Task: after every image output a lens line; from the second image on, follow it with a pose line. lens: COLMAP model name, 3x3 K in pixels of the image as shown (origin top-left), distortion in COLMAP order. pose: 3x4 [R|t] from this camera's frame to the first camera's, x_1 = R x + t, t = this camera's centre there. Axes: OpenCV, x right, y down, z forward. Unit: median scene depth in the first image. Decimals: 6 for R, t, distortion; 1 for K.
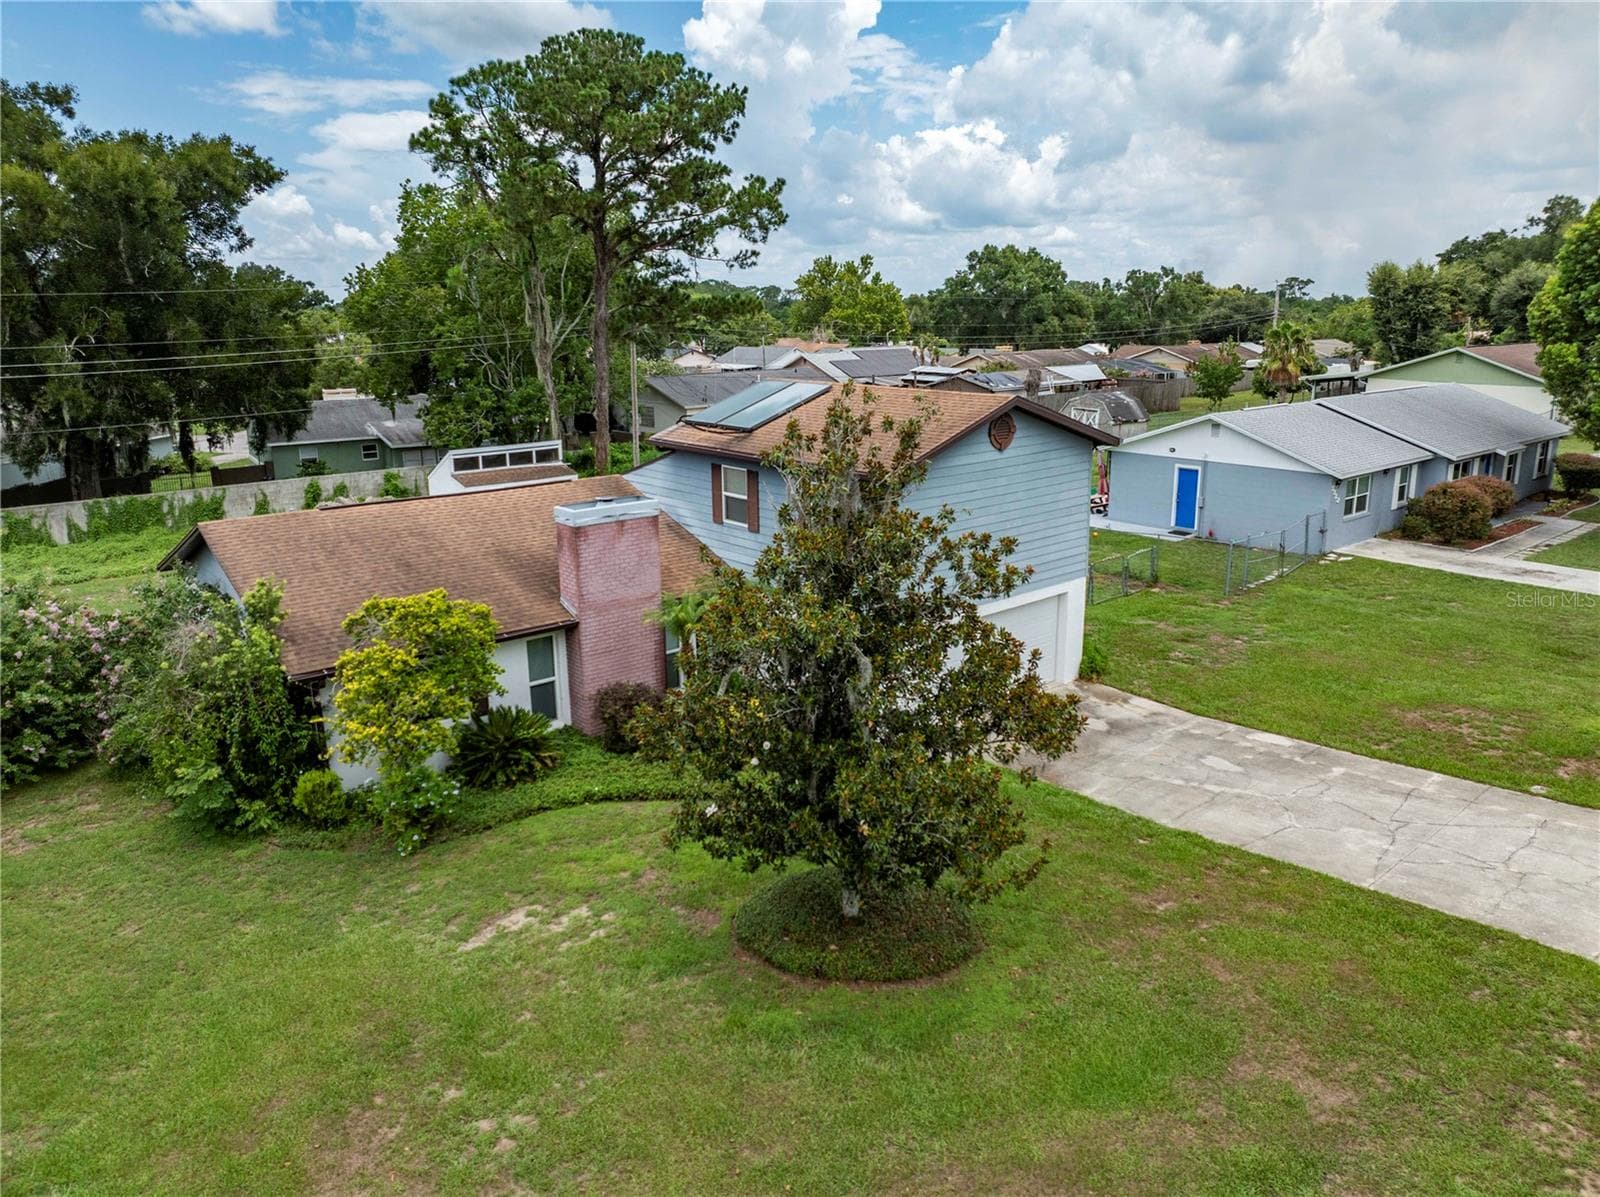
lens RADIAL K [[1121.3, 0, 800.0], [0, 1121.3, 598.5], [0, 0, 1]] dist [-0.035476, -0.006686]
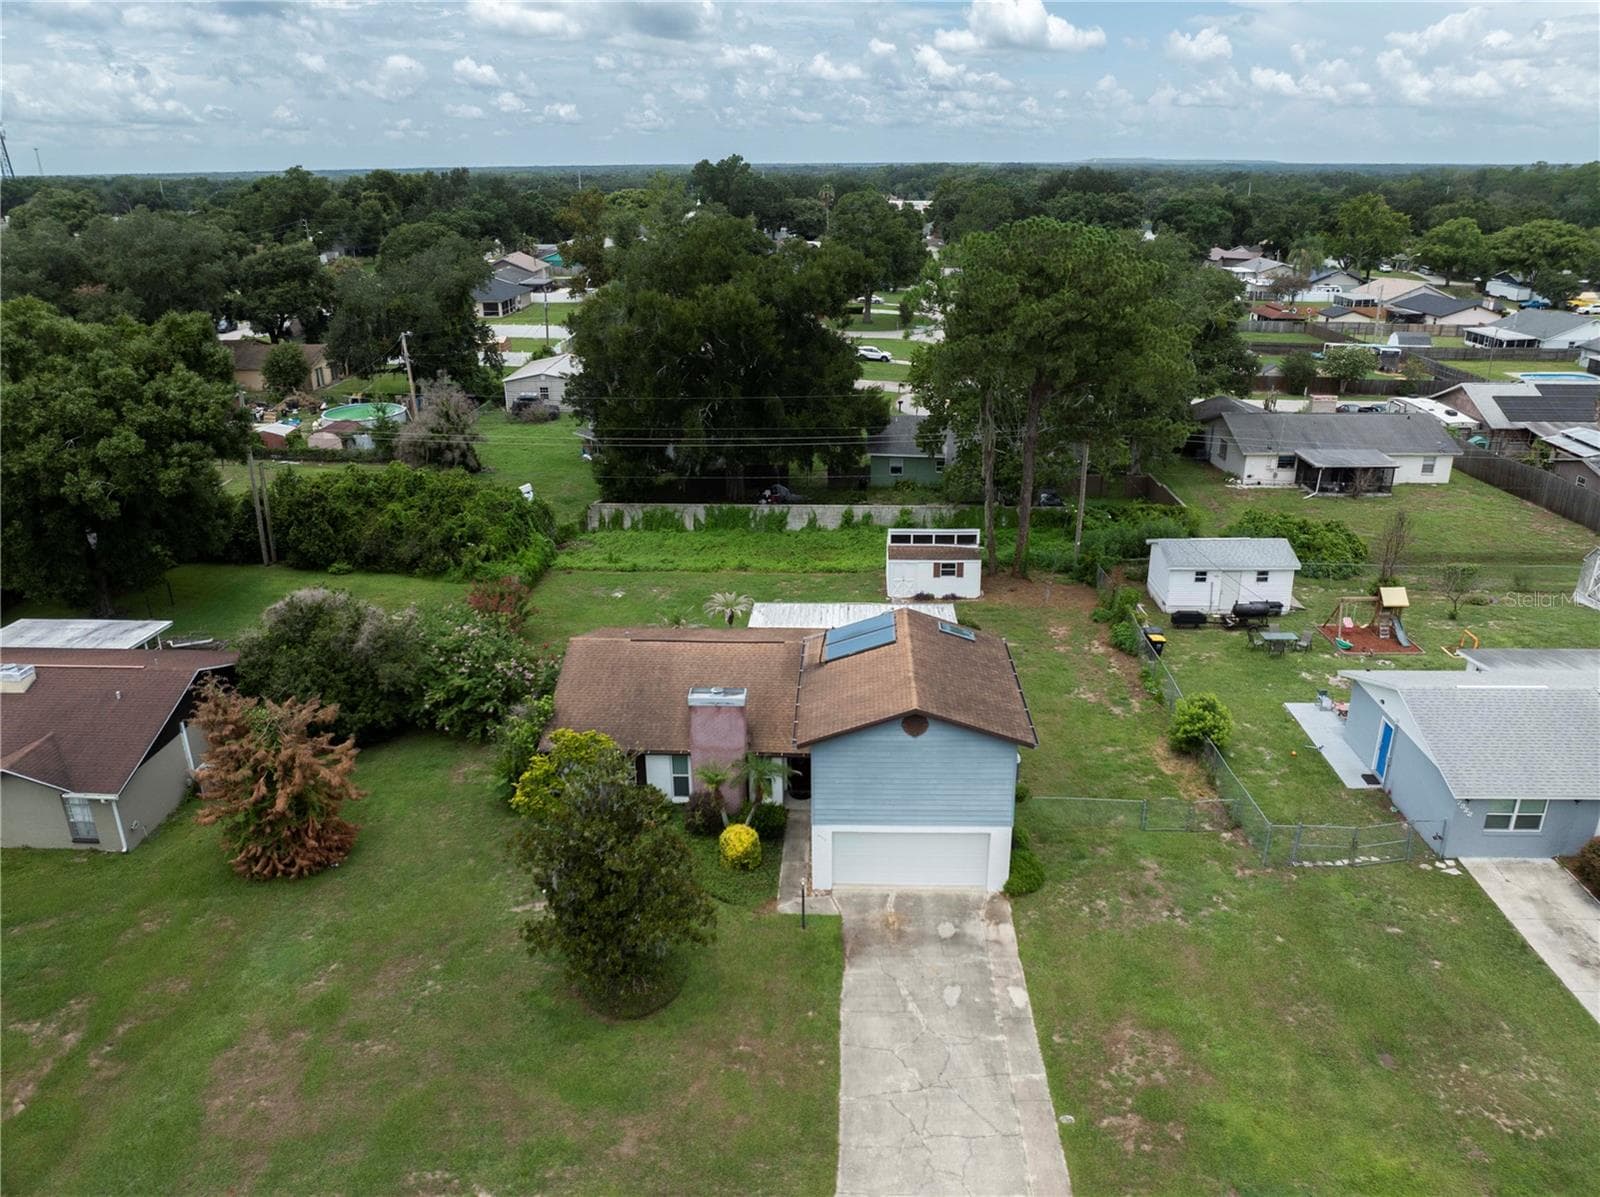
lens RADIAL K [[1121.3, 0, 800.0], [0, 1121.3, 598.5], [0, 0, 1]] dist [-0.035476, -0.006686]
pose [[0.738263, 0.247803, -0.627345, 0.975660], [-0.168160, 0.968321, 0.184599, -0.570114], [0.653215, -0.030788, 0.756546, -0.222752]]
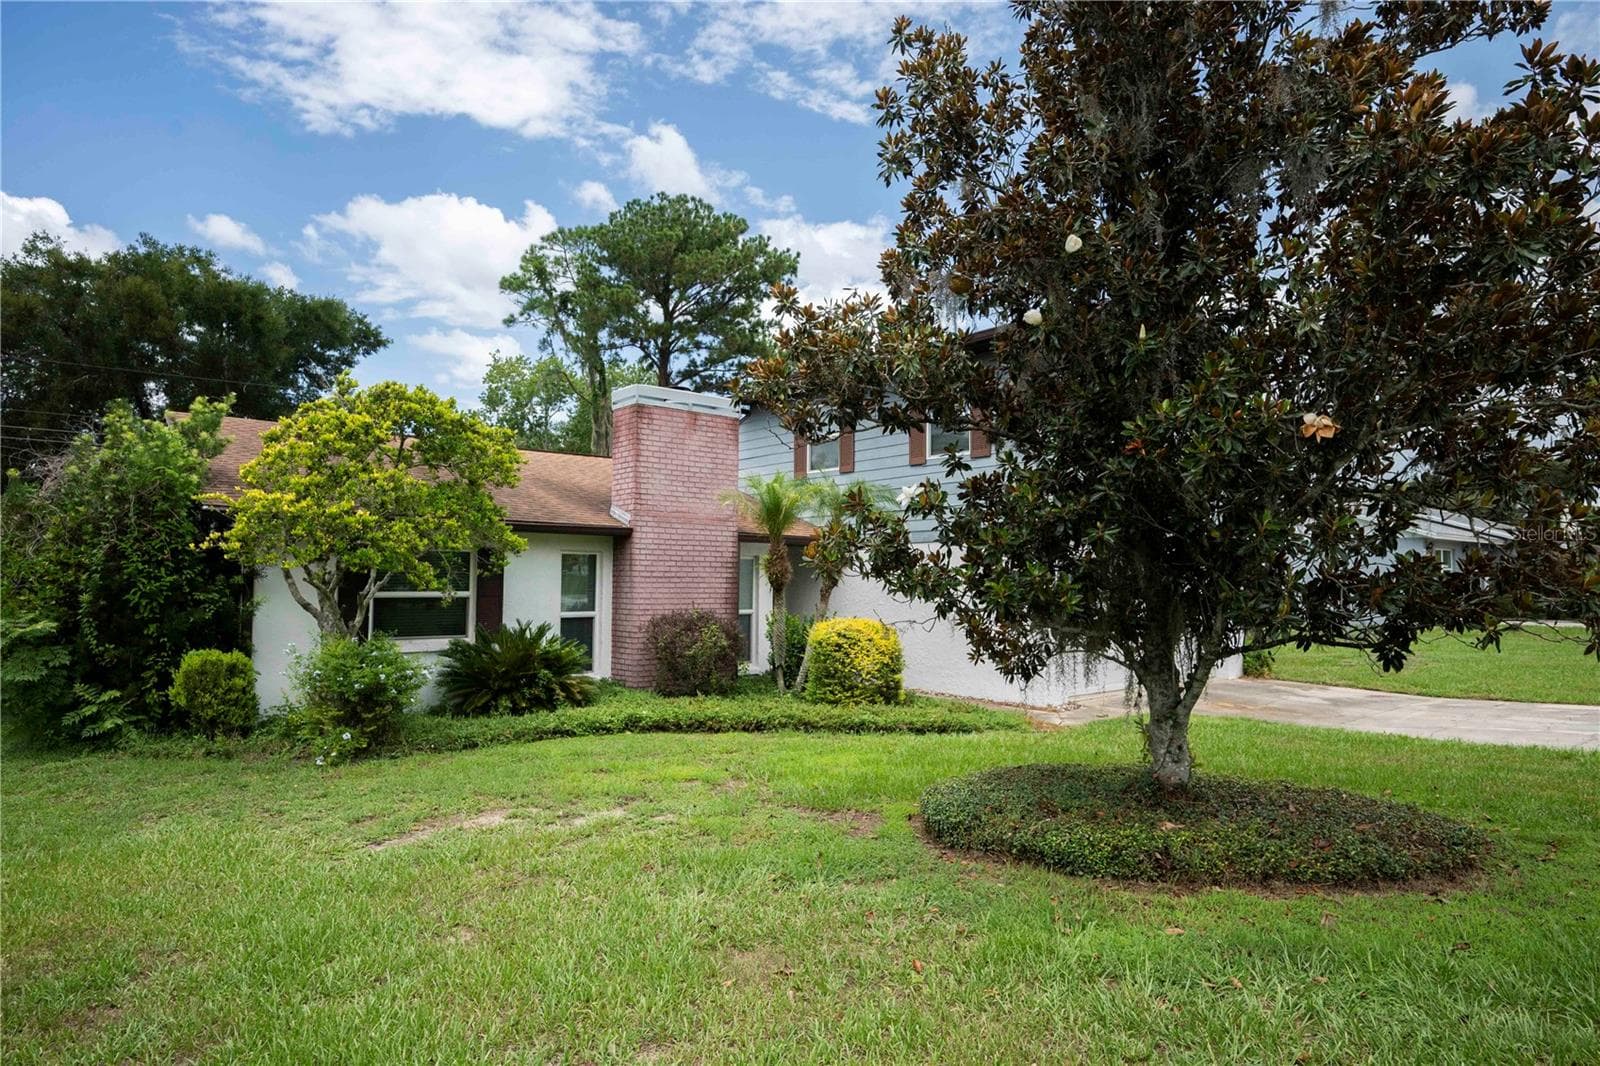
lens RADIAL K [[903.5, 0, 800.0], [0, 903.5, 533.0], [0, 0, 1]] dist [0.000698, 0.000176]
pose [[0.999873, 0.014967, -0.005436, -0.077556], [-0.015912, 0.952074, -0.305454, 0.208950], [0.000604, 0.305502, 0.952191, 0.402965]]
